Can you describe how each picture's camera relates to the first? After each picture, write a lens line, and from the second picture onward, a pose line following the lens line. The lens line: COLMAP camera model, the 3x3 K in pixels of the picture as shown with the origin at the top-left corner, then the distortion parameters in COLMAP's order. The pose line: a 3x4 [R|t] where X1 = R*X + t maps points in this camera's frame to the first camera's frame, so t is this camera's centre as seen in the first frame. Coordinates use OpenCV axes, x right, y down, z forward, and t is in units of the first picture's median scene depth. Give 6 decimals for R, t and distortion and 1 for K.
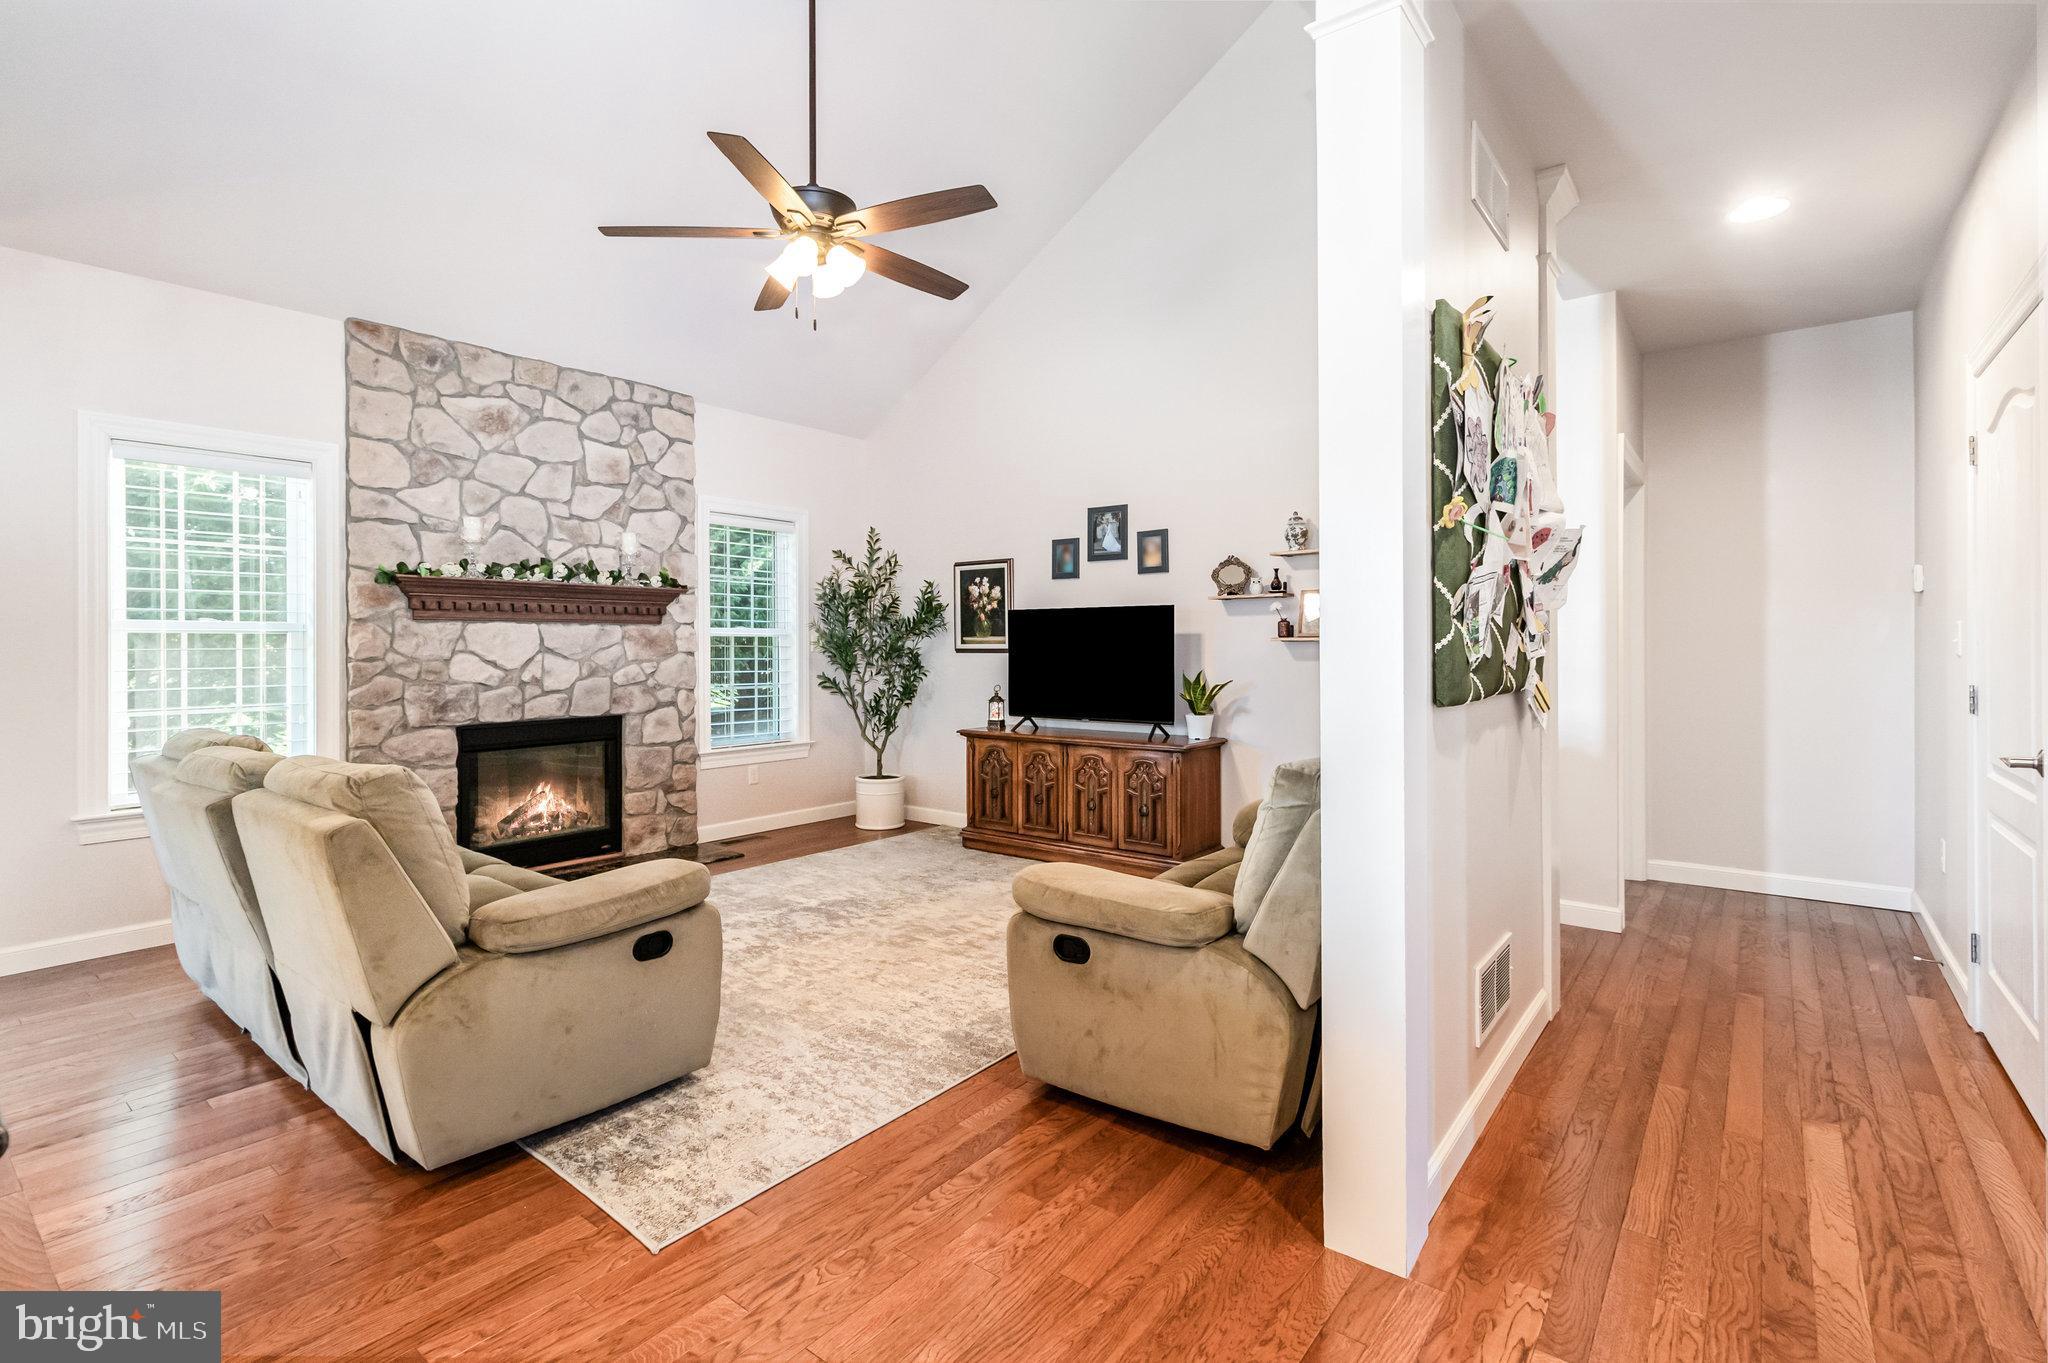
lens RADIAL K [[941.0, 0, 1029.2], [0, 941.0, 643.3], [0, 0, 1]] dist [-0.000161, -0.000035]
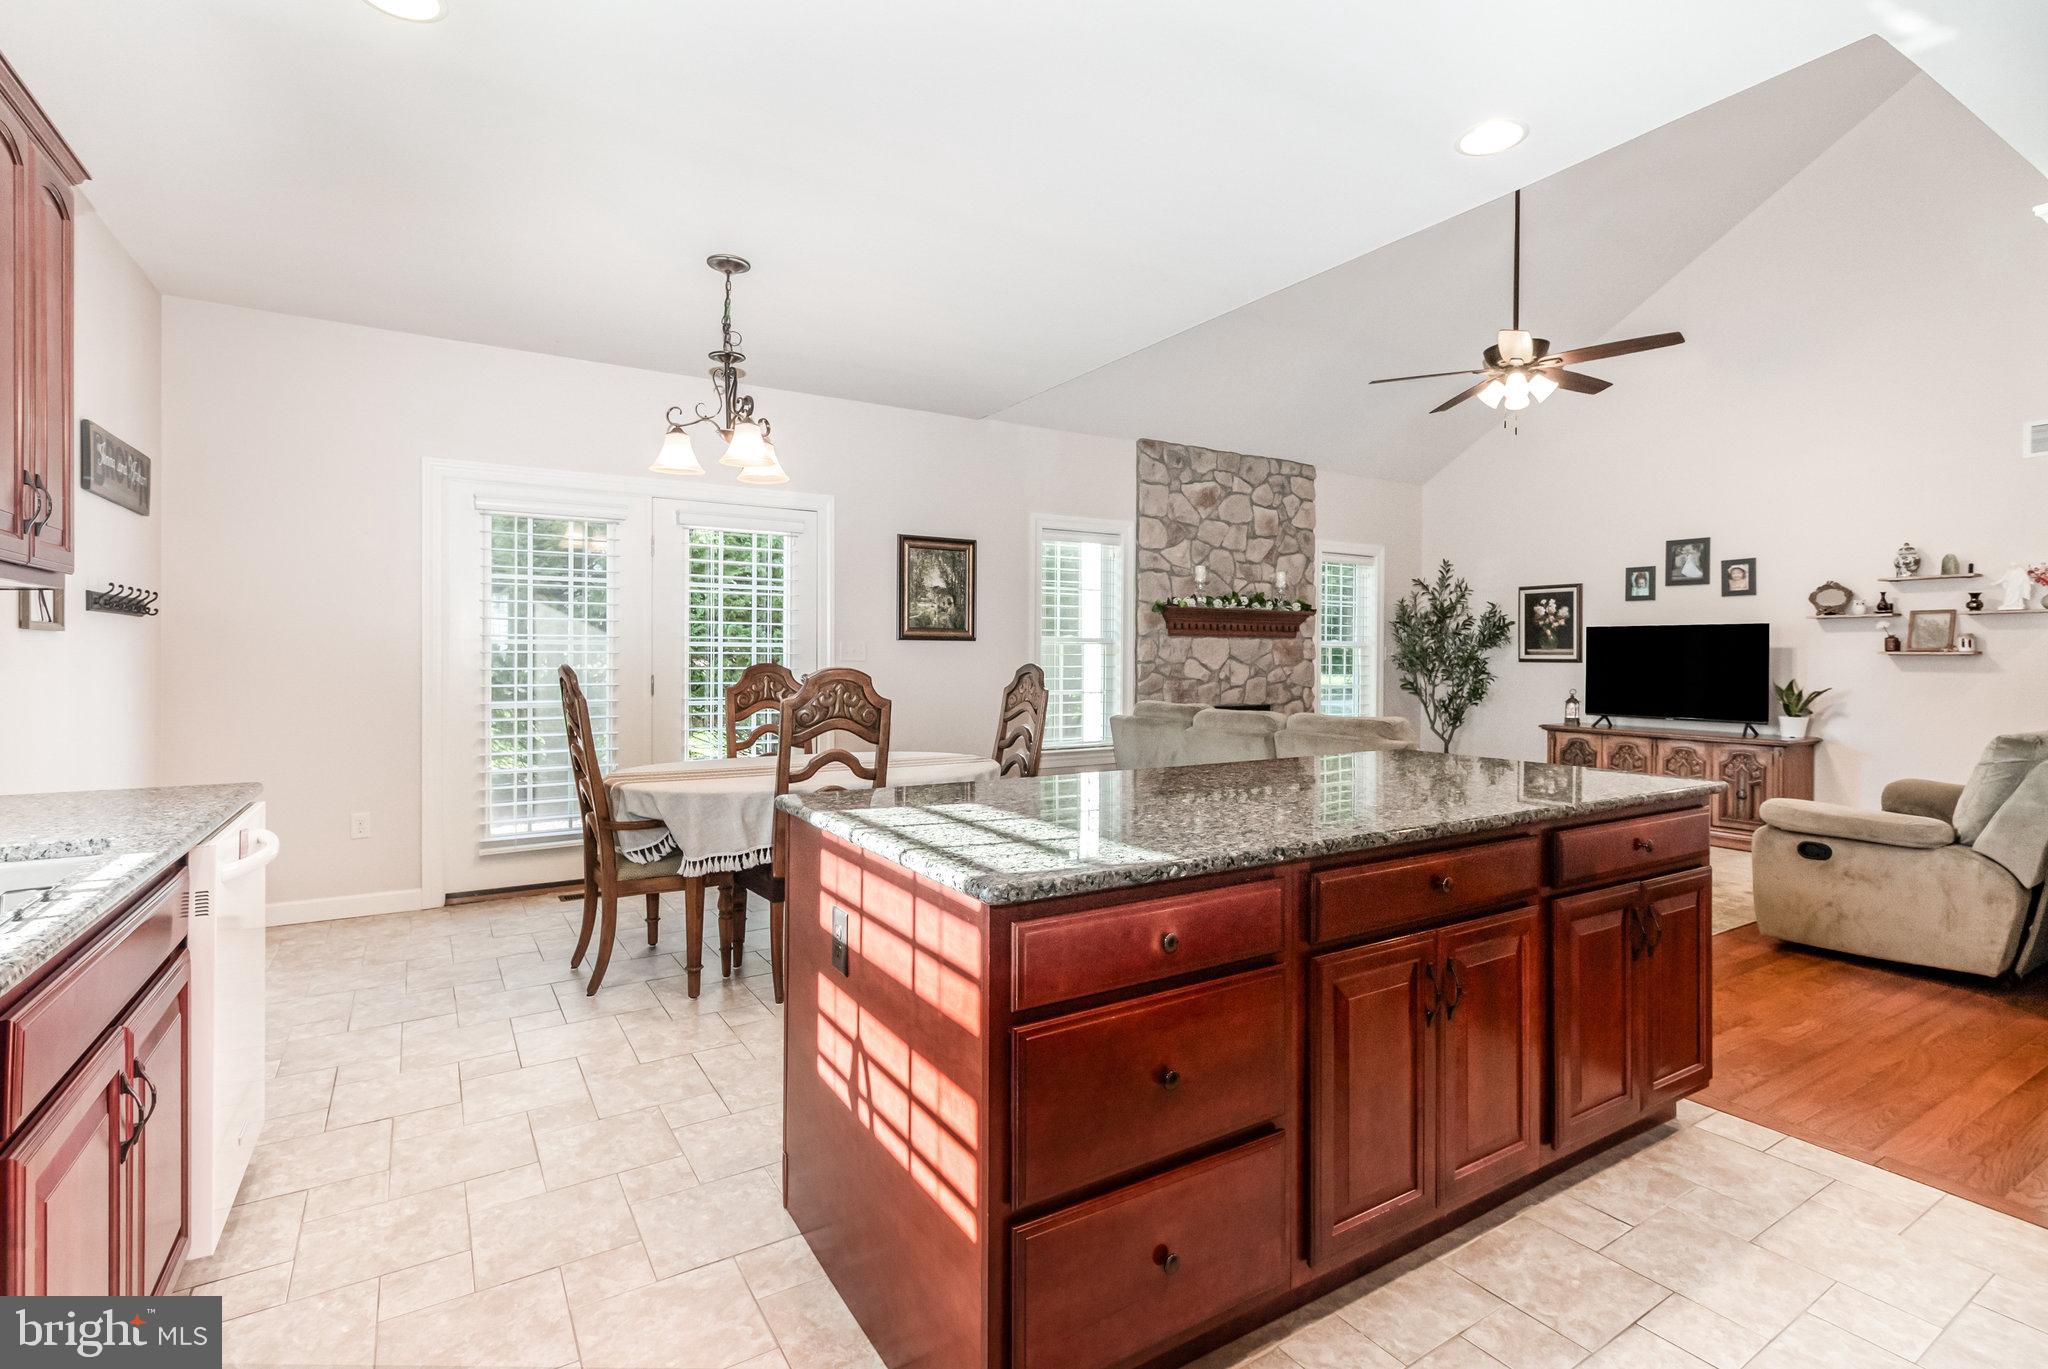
lens RADIAL K [[953.3, 0, 1029.1], [0, 953.3, 659.8], [0, 0, 1]] dist [0.001205, -0.000285]
pose [[0.937122, 0.010053, -0.348857, -0.292107], [-0.007389, 0.999933, 0.008966, 0.001059], [0.348923, -0.005824, 0.937133, -0.437867]]
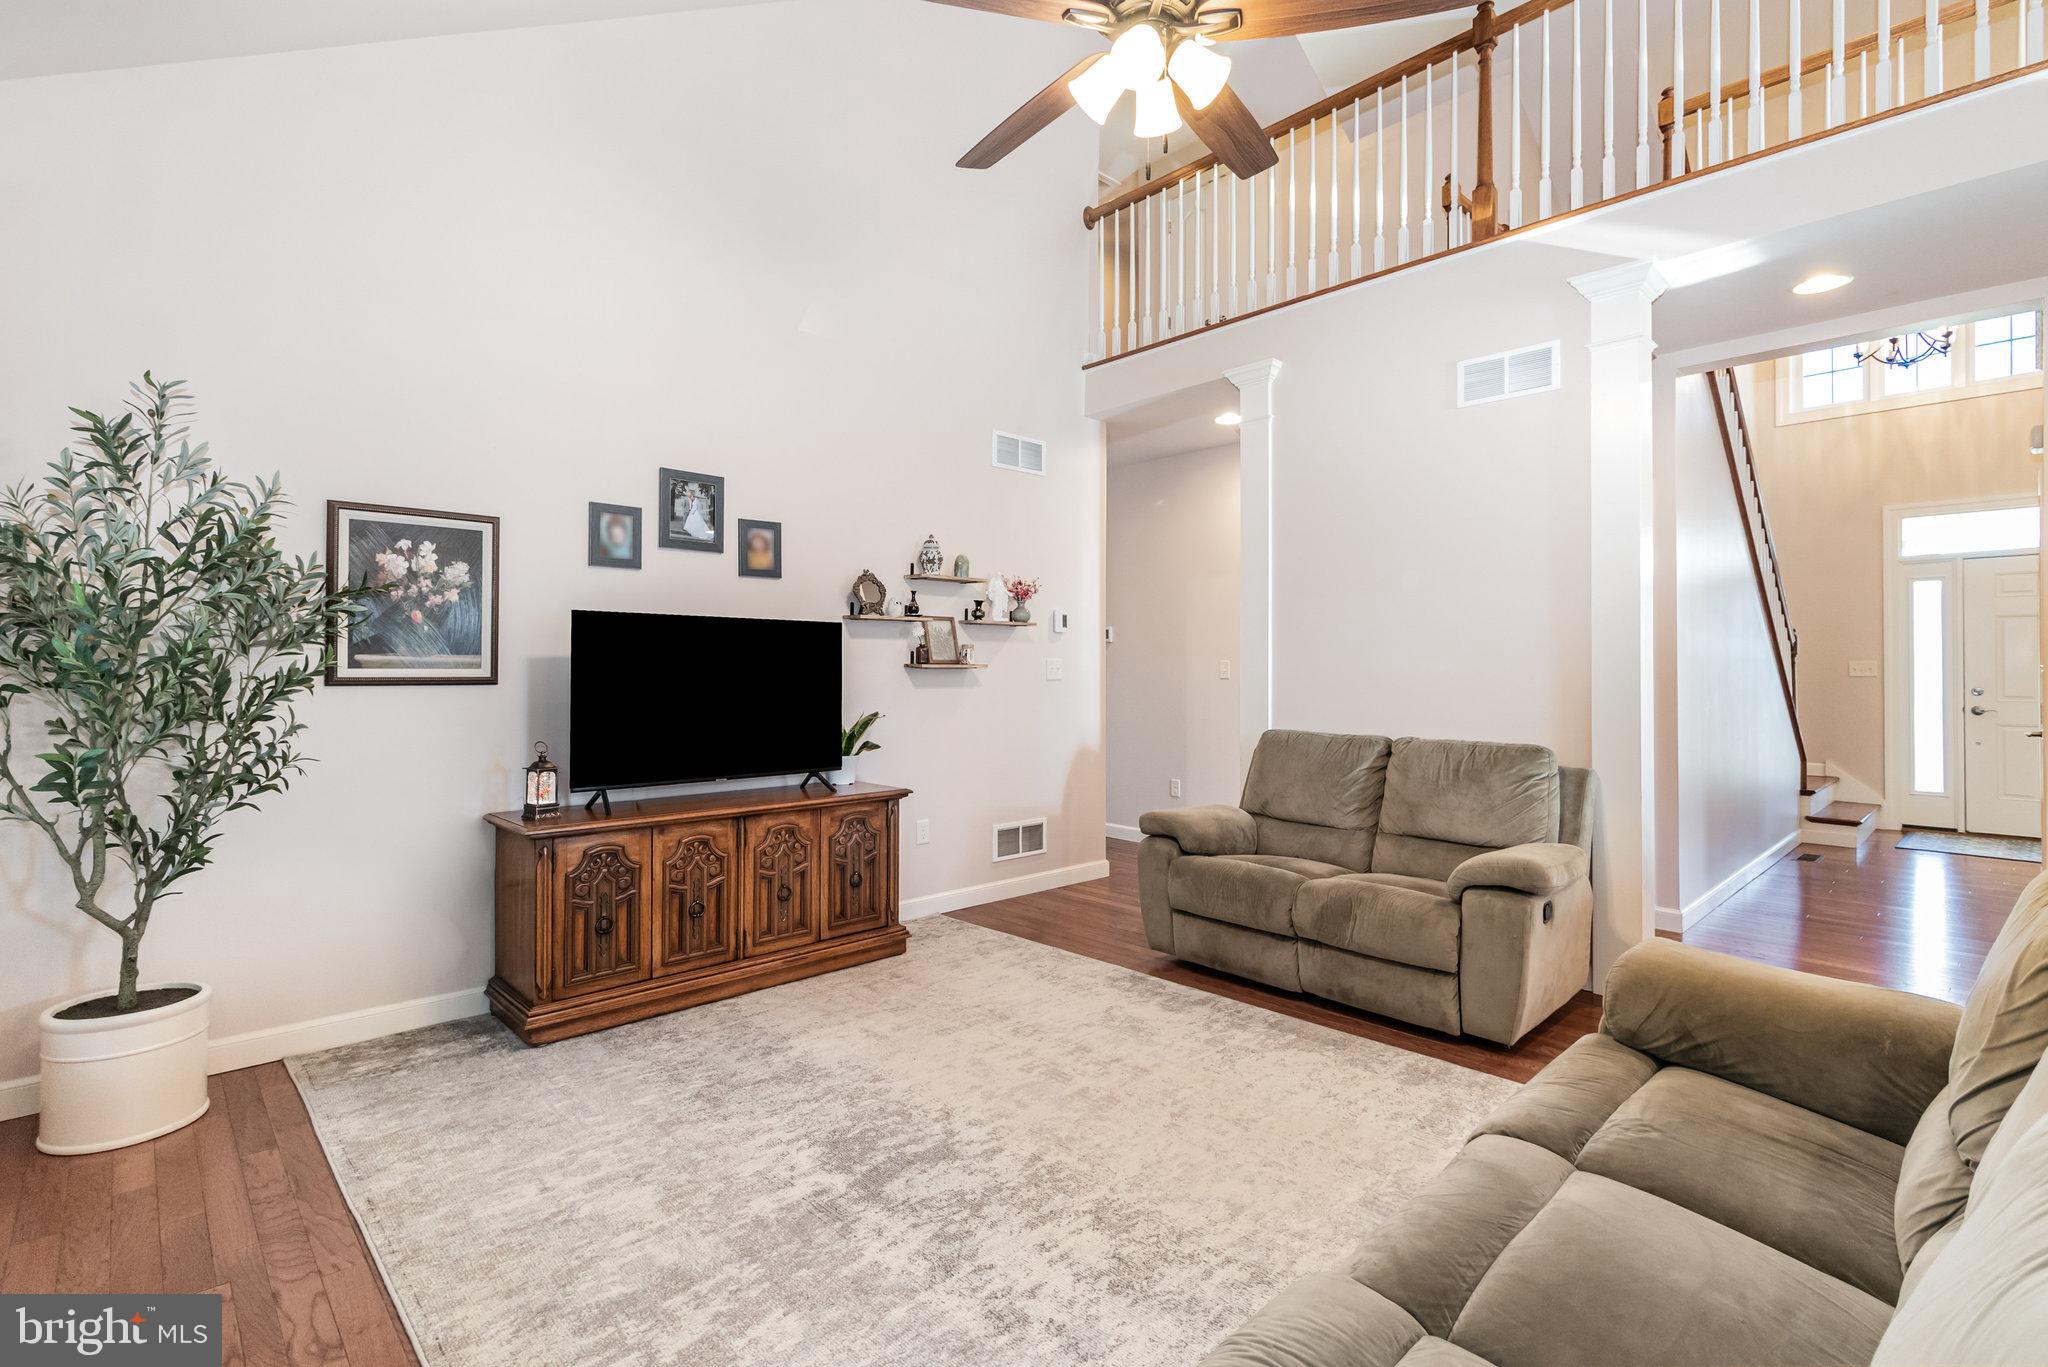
lens RADIAL K [[953.3, 0, 1029.1], [0, 953.3, 658.8], [0, 0, 1]] dist [0.001205, -0.000285]
pose [[0.147400, 0.016780, 0.988935, -0.621873], [-0.005110, 0.999856, -0.016204, 0.002710], [-0.989064, -0.002665, 0.147464, 0.697835]]
